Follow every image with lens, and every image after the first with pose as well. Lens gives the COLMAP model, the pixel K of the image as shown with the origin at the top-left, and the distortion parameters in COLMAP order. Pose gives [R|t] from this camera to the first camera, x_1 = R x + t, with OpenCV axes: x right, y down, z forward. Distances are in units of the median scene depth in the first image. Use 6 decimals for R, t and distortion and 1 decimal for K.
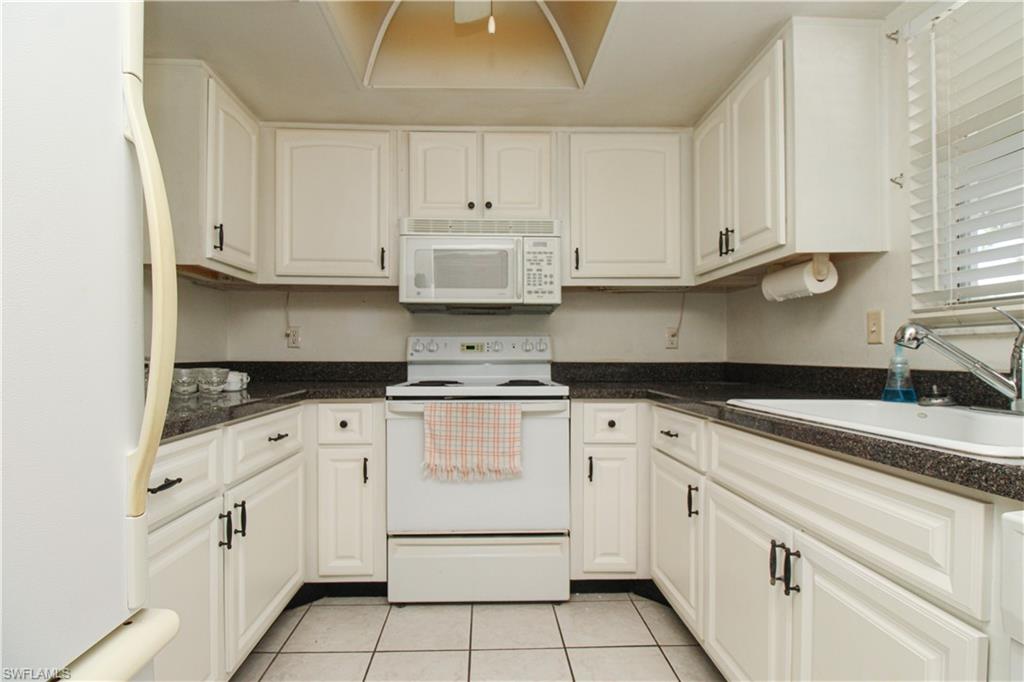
lens RADIAL K [[469.5, 0, 513.7], [0, 469.5, 332.1], [0, 0, 1]] dist [0.001459, -0.012854]
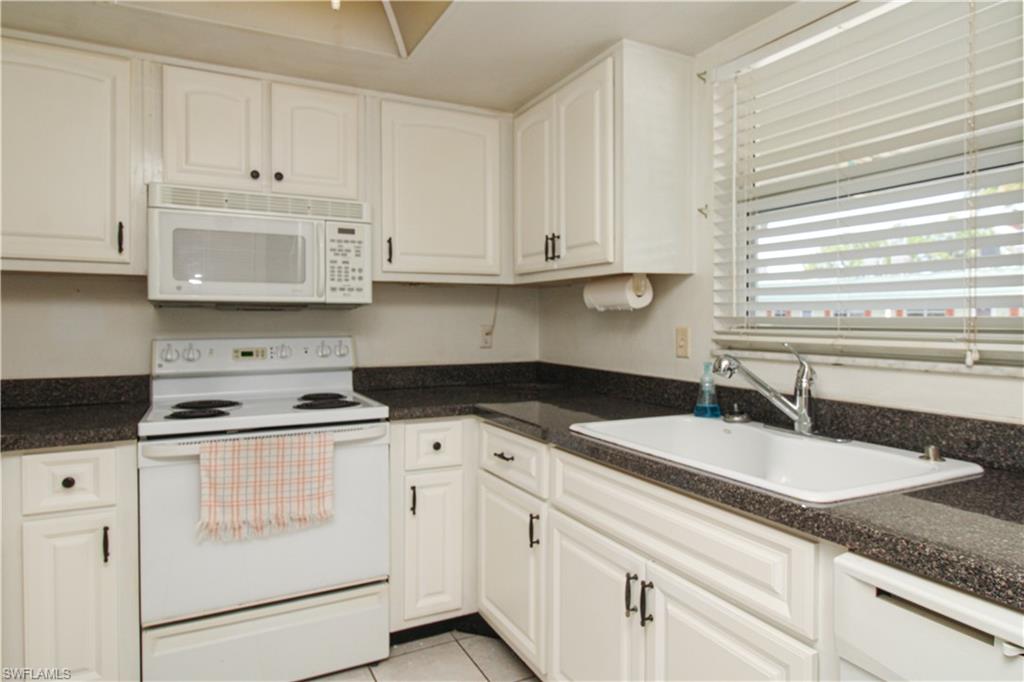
lens RADIAL K [[548.0, 0, 511.3], [0, 548.0, 314.2], [0, 0, 1]] dist [-0.001201, -0.002992]
pose [[0.917712, 0.009661, 0.397128, -0.082539], [-0.011197, 0.999936, 0.001550, -0.062209], [-0.397088, -0.005869, 0.917762, -0.005676]]
